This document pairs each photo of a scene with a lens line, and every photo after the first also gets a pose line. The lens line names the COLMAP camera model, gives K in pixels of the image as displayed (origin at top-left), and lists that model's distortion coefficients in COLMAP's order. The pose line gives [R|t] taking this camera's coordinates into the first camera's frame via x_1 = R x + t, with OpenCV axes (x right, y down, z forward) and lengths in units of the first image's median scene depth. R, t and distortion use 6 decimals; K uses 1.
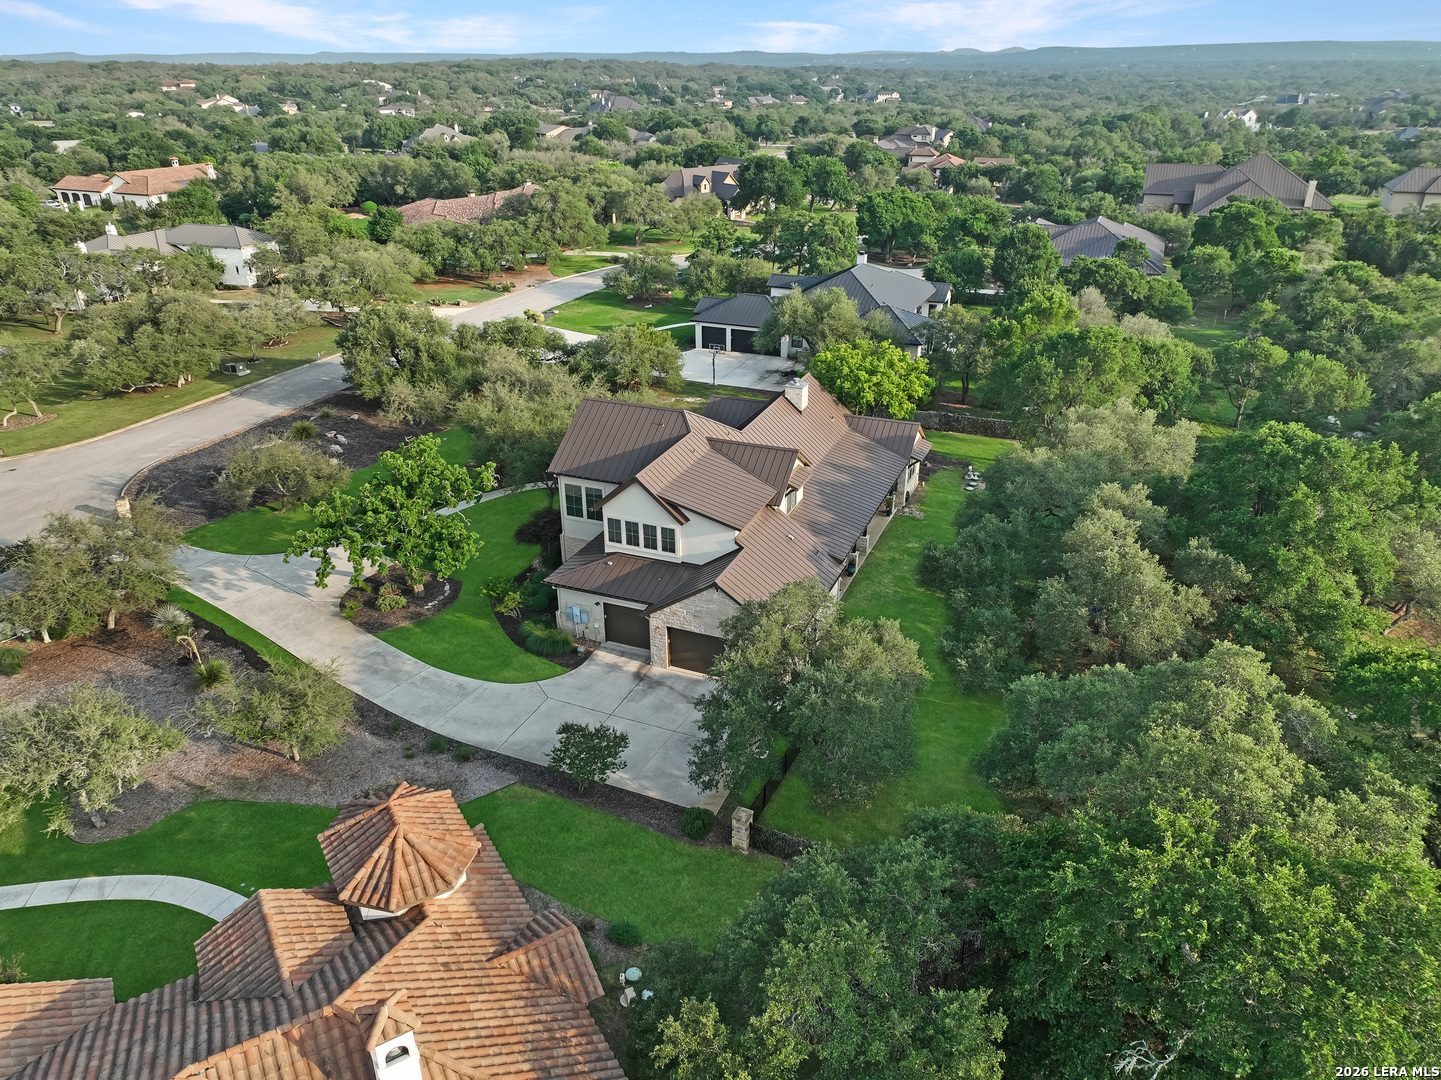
lens RADIAL K [[1018.5, 0, 720.5], [0, 1018.5, 540.0], [0, 0, 1]] dist [-0.005054, 0.029169]
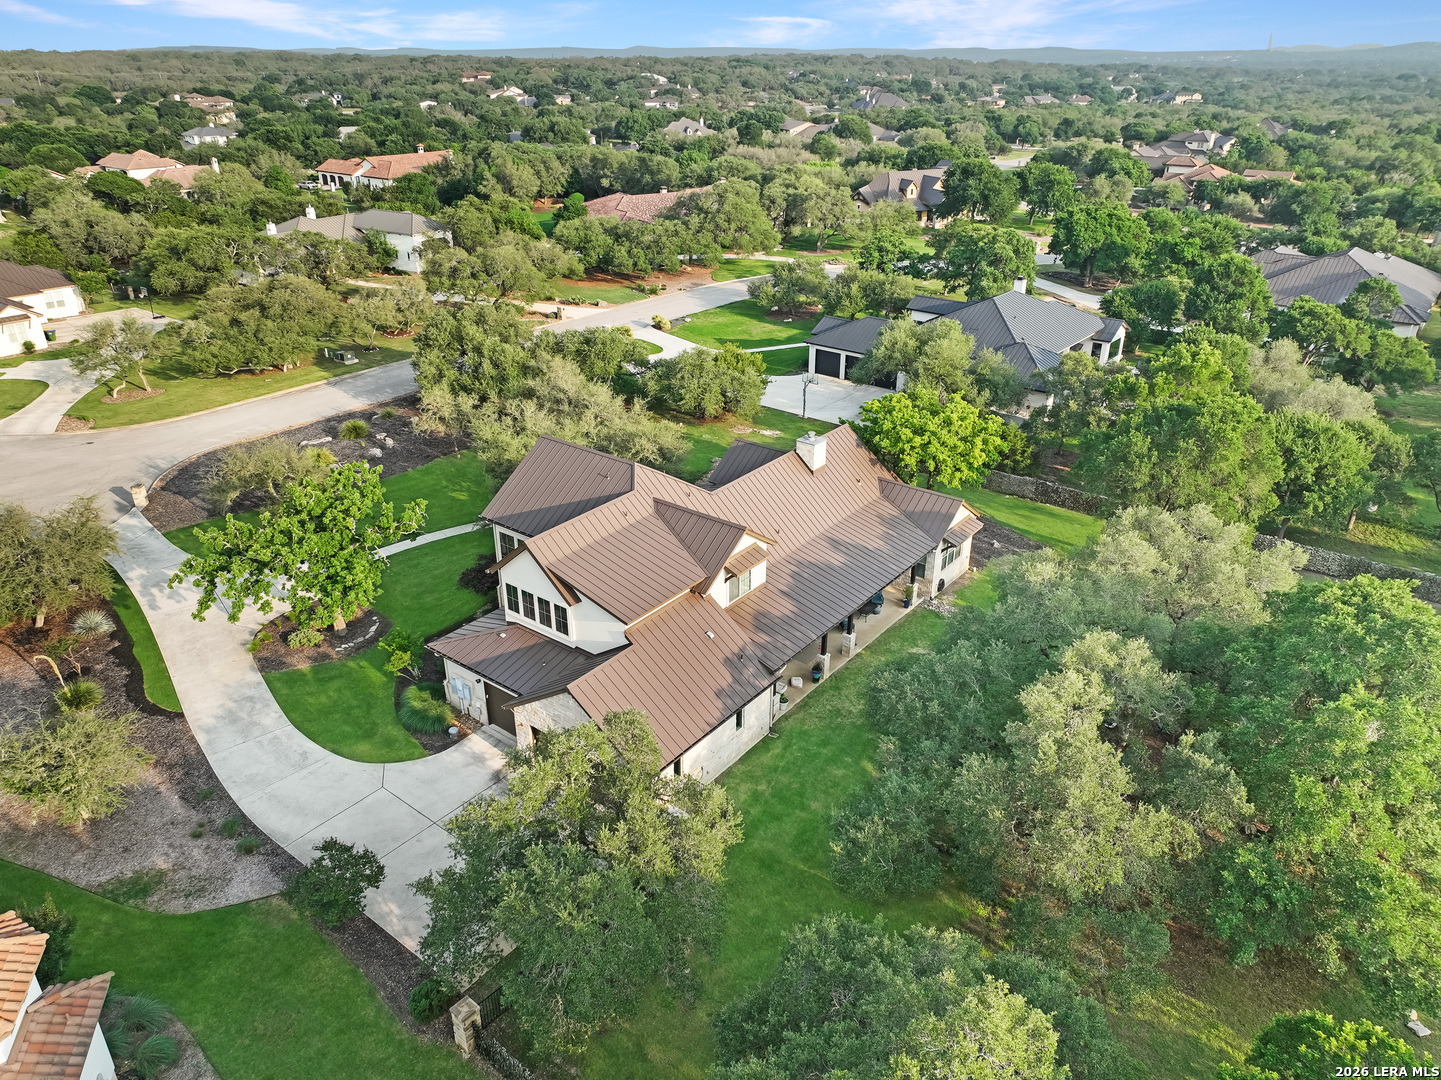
lens RADIAL K [[1018.5, 0, 720.5], [0, 1018.5, 540.0], [0, 0, 1]] dist [-0.005054, 0.029169]
pose [[0.964918, 0.120575, -0.233229, 0.132013], [-0.119786, 0.992644, 0.017600, -0.047788], [0.233635, 0.010955, 0.972263, 0.103069]]
